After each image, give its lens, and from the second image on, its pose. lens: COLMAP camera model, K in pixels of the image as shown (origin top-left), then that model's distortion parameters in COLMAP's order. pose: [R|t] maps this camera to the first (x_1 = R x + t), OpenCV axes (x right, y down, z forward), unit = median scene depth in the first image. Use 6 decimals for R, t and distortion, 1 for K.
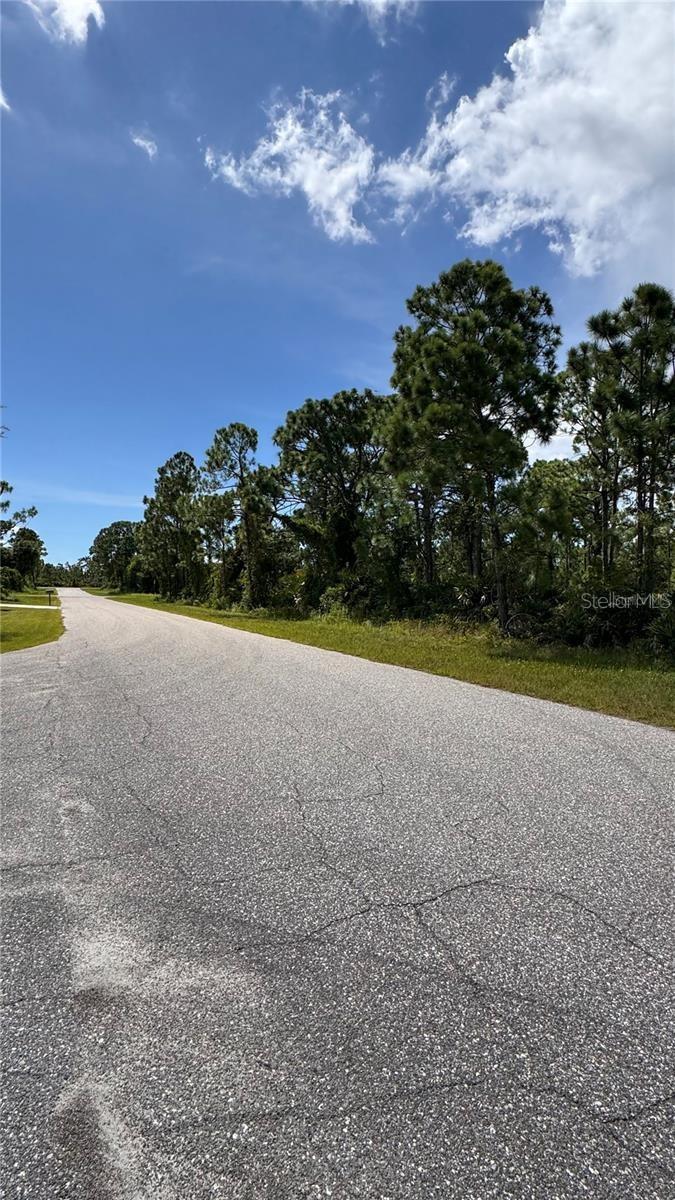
lens RADIAL K [[638.5, 0, 337.5], [0, 638.5, 600.0], [0, 0, 1]] dist [0.001286, 0.000245]
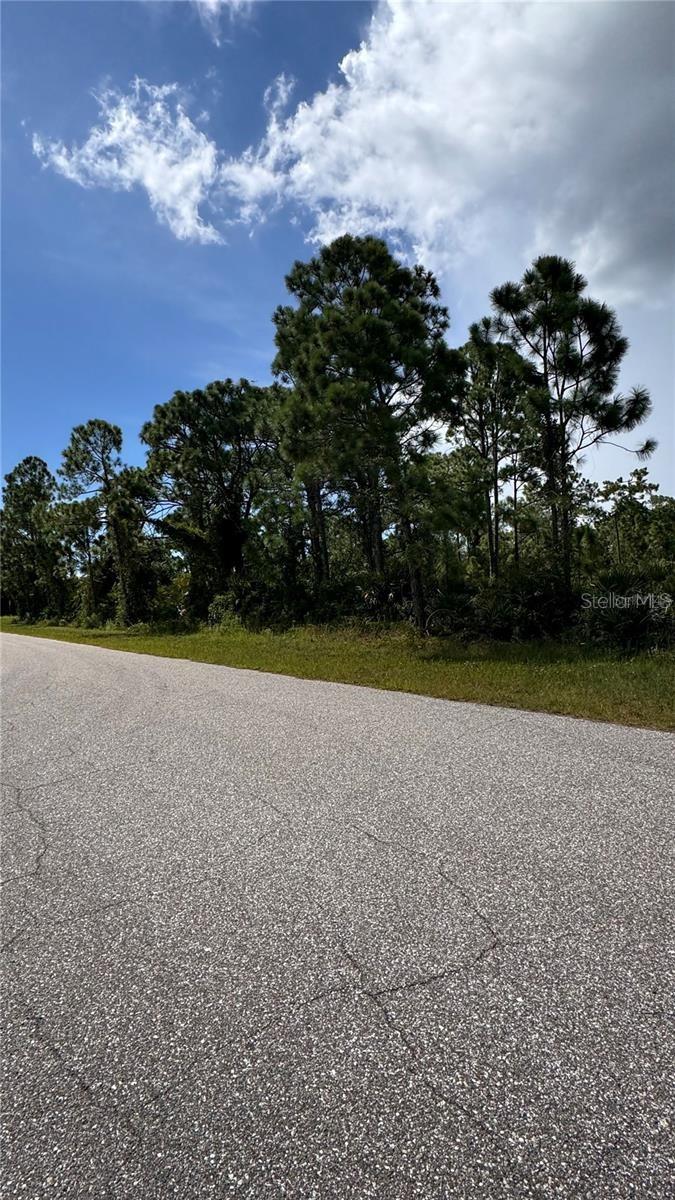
lens RADIAL K [[637.2, 0, 339.2], [0, 637.2, 608.5], [0, 0, 1]] dist [-0.000742, 0.001339]
pose [[0.977943, -0.072525, 0.195878, -0.018499], [0.070877, 0.997366, 0.015422, -0.002345], [-0.196480, -0.001199, 0.980507, 0.054704]]
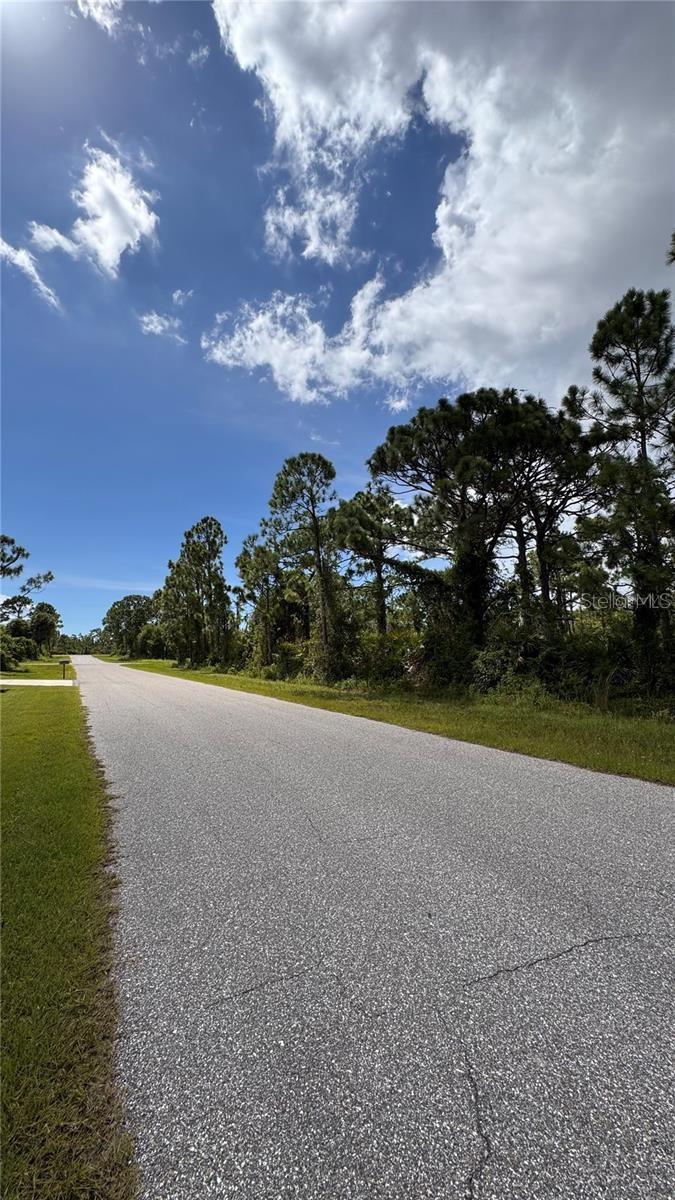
lens RADIAL K [[489.7, 0, 340.7], [0, 489.7, 581.7], [0, 0, 1]] dist [0.000972, 0.000071]
pose [[0.996057, -0.009431, 0.088215, -0.173170], [0.023093, 0.987619, -0.155162, -0.011845], [-0.085659, 0.156587, 0.983943, 0.393268]]
